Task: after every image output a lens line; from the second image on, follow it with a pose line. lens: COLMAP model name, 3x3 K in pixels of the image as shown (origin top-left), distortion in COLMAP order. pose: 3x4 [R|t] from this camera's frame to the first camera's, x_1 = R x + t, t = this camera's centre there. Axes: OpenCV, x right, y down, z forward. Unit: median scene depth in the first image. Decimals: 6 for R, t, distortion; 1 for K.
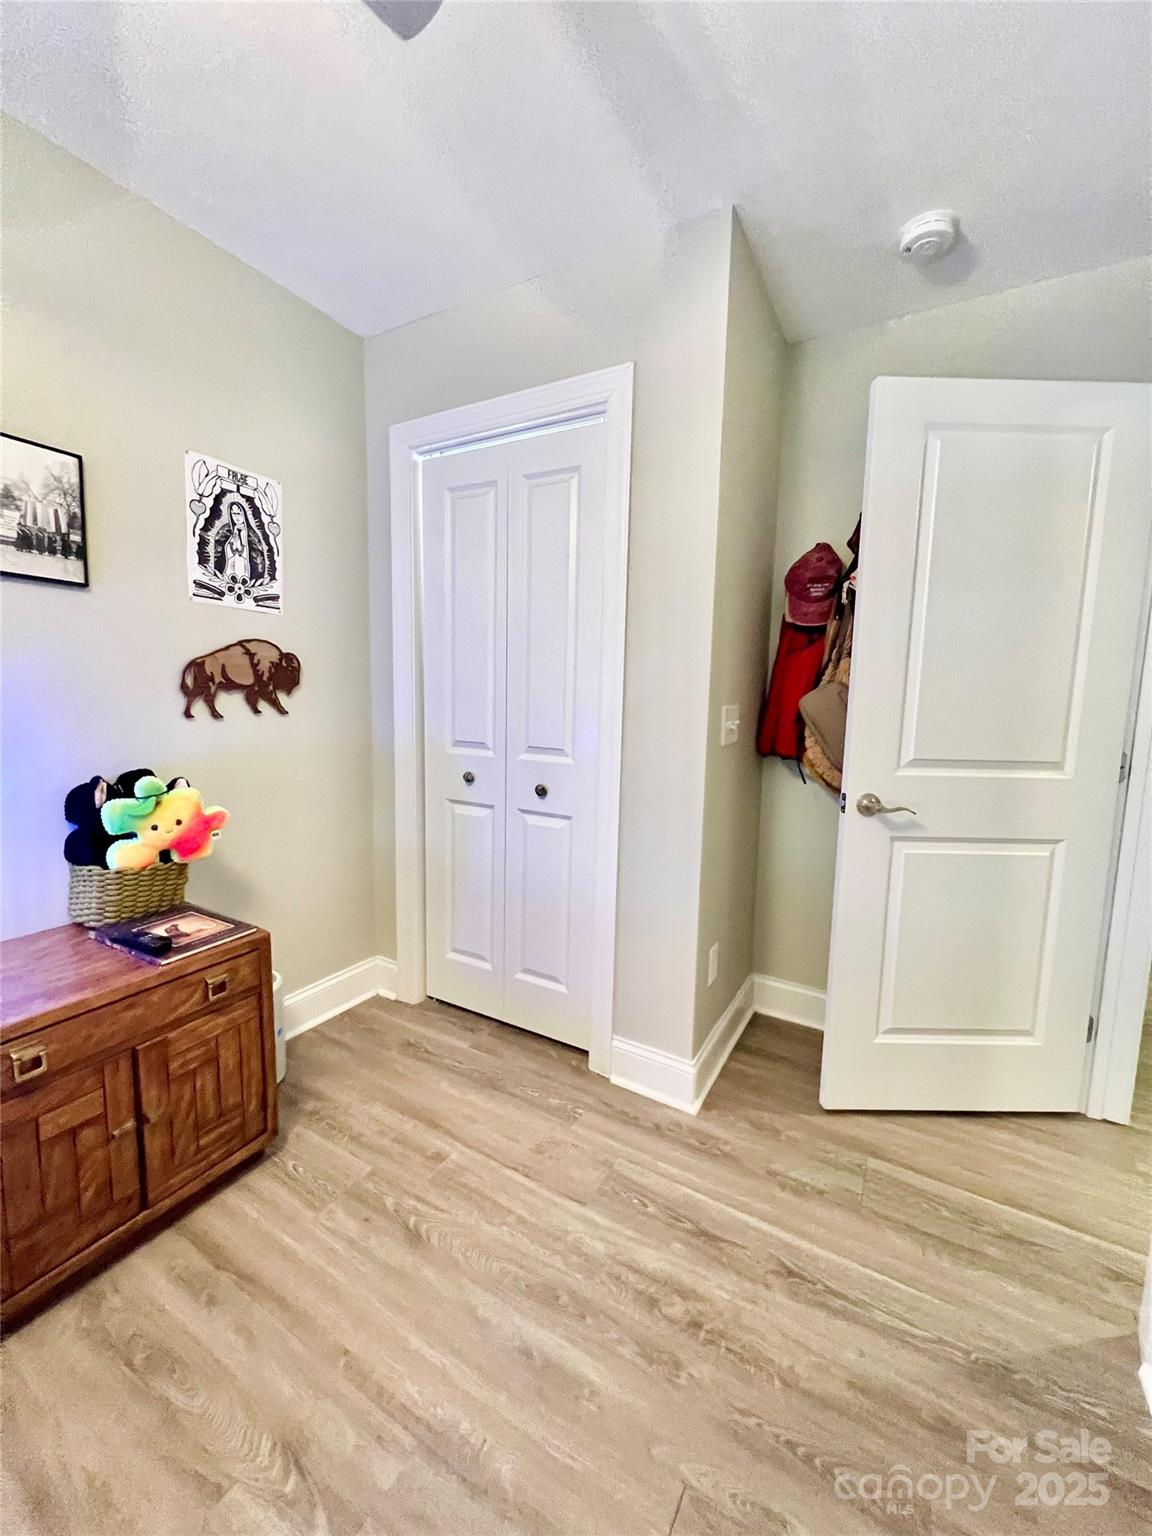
lens RADIAL K [[614.0, 0, 576.6], [0, 614.0, 763.9], [0, 0, 1]] dist [0.000258, 0.000331]
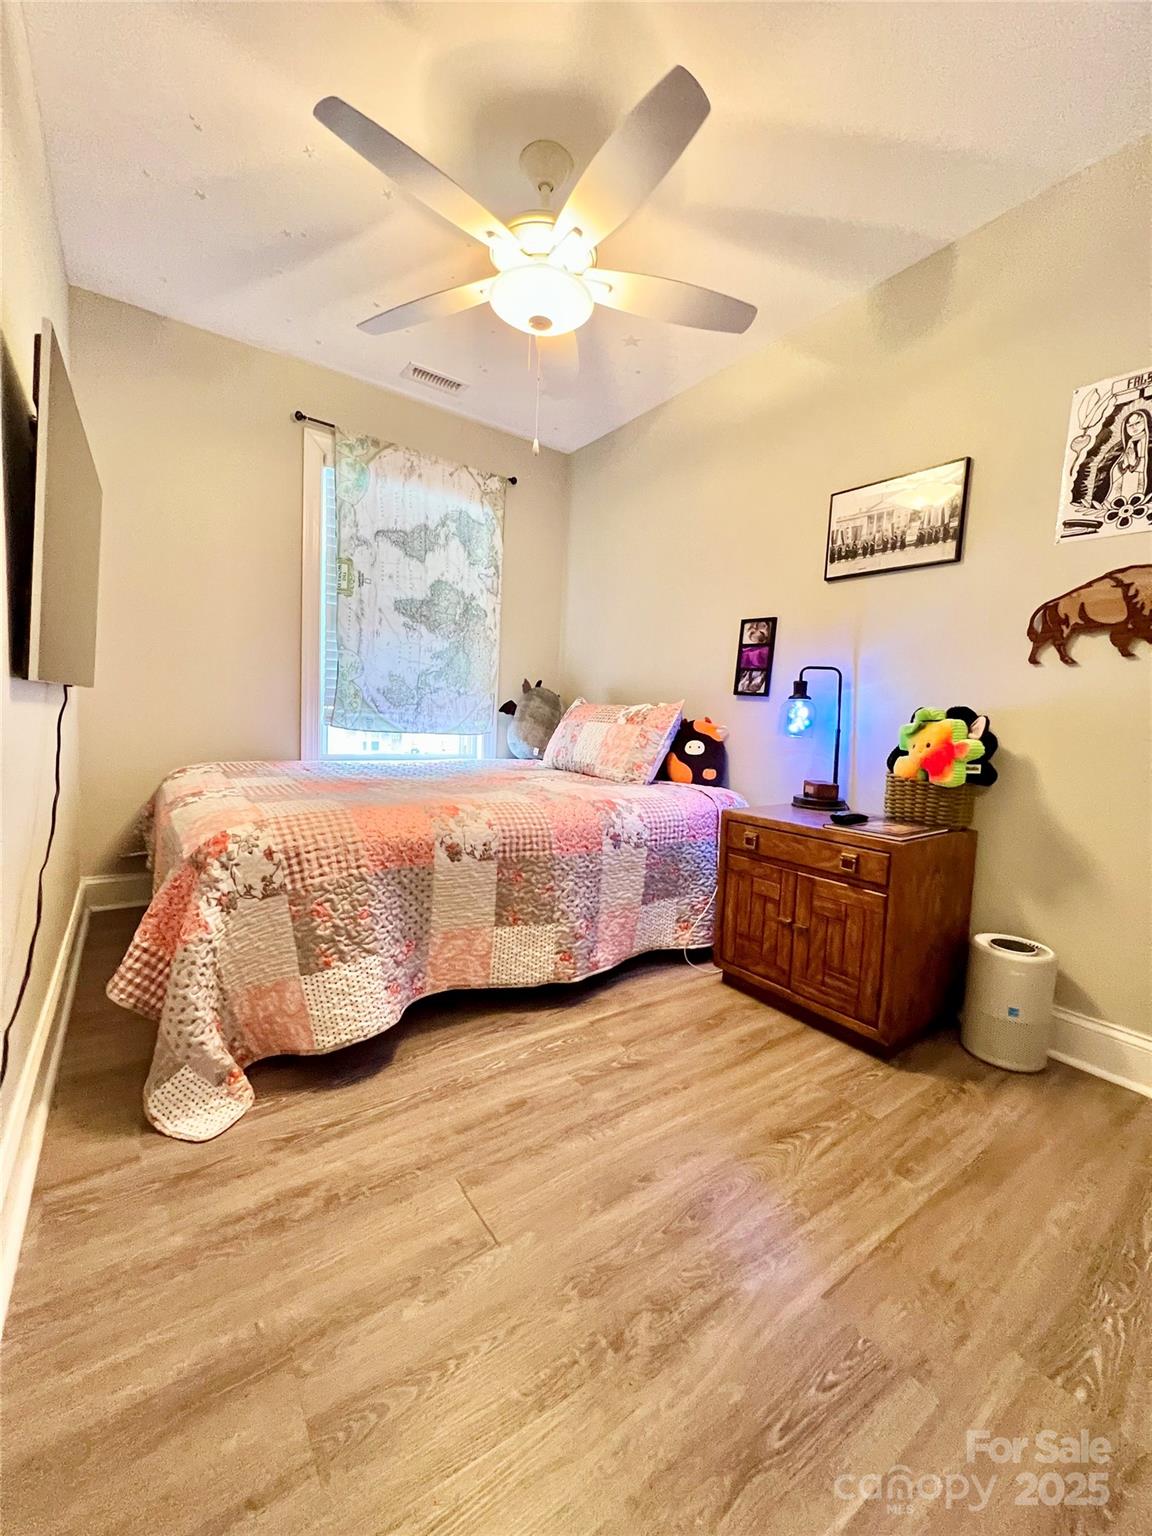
lens RADIAL K [[614.0, 0, 576.6], [0, 614.0, 763.9], [0, 0, 1]] dist [0.000258, 0.000331]
pose [[-0.410620, 0.031954, -0.911247, 0.606329], [-0.159352, 0.981491, 0.106223, 0.100378], [0.897774, 0.188826, -0.397927, 0.774757]]
